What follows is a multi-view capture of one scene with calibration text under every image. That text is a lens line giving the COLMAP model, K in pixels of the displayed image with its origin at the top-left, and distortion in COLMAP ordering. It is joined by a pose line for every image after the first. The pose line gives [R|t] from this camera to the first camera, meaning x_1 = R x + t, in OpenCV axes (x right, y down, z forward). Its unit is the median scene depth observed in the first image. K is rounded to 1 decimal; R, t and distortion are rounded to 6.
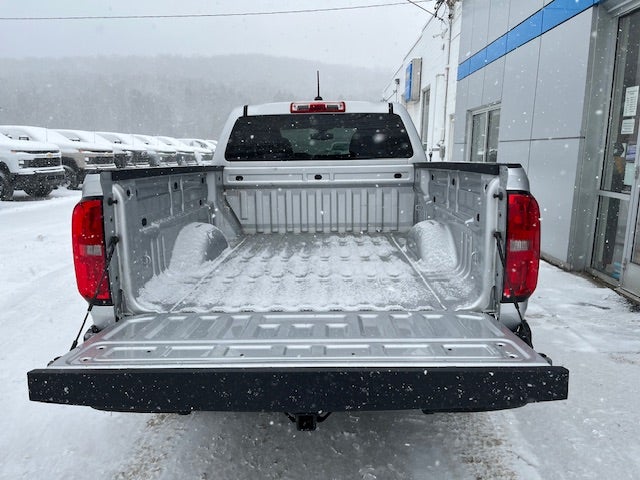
lens RADIAL K [[484.3, 0, 321.2], [0, 484.3, 241.2], [0, 0, 1]] dist [0.067367, -0.091932]
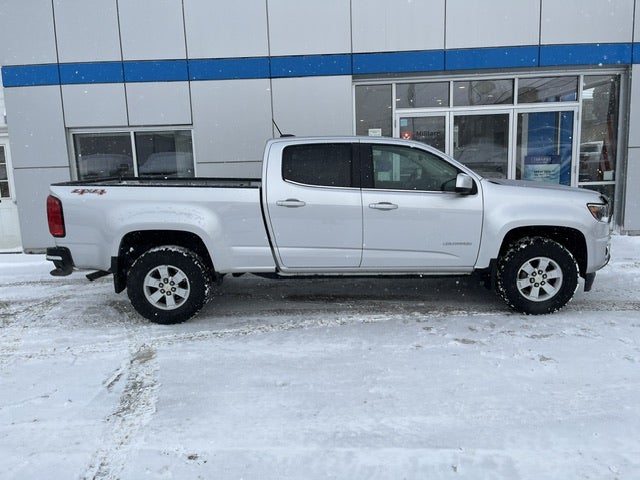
lens RADIAL K [[484.3, 0, 324.6], [0, 484.3, 239.5], [0, 0, 1]] dist [0.067367, -0.091932]
pose [[-0.019820, -0.170477, 0.985162, -1.042592], [0.218157, 0.960875, 0.170663, -0.246669], [-0.975712, 0.218303, 0.018146, 1.120209]]
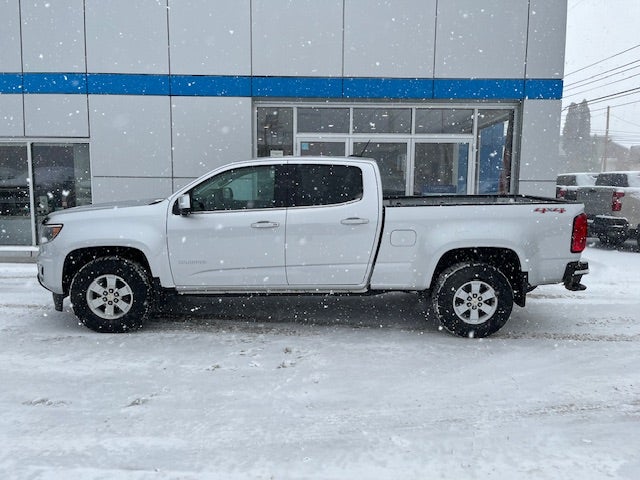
lens RADIAL K [[484.3, 0, 325.1], [0, 484.3, 239.3], [0, 0, 1]] dist [0.067367, -0.091932]
pose [[-0.046730, -0.128374, 0.990624, -1.056546], [0.175597, 0.975209, 0.134660, -0.189525], [-0.983352, 0.180244, -0.023029, 0.842049]]
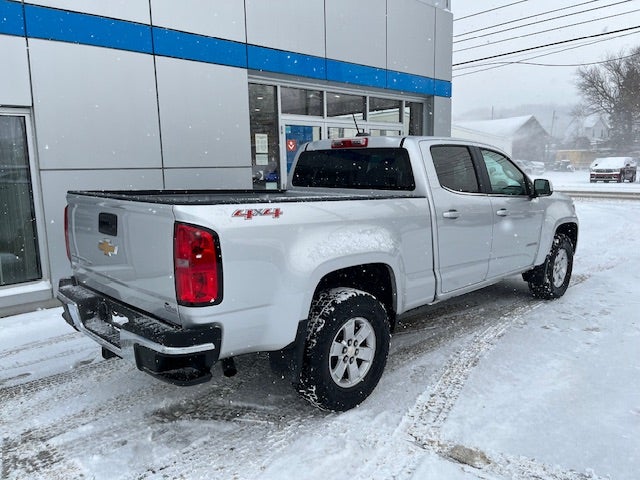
lens RADIAL K [[484.3, 0, 328.2], [0, 484.3, 238.1], [0, 0, 1]] dist [0.067367, -0.091932]
pose [[-0.717527, -0.099049, 0.689452, -0.550034], [0.142044, 0.948228, 0.284053, -0.372783], [-0.681893, 0.301749, -0.666311, 1.798399]]
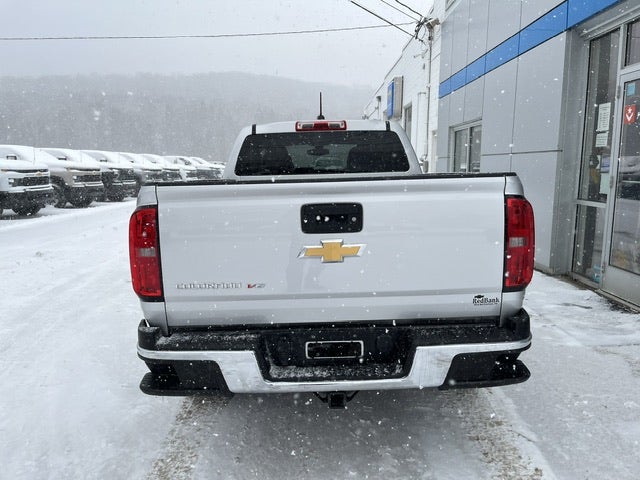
lens RADIAL K [[484.3, 0, 319.6], [0, 484.3, 238.3], [0, 0, 1]] dist [0.067367, -0.091932]
pose [[0.999292, -0.016349, 0.033873, -0.034508], [0.017618, 0.999140, -0.037529, 0.011477], [-0.033231, 0.038099, 0.998721, -0.049632]]
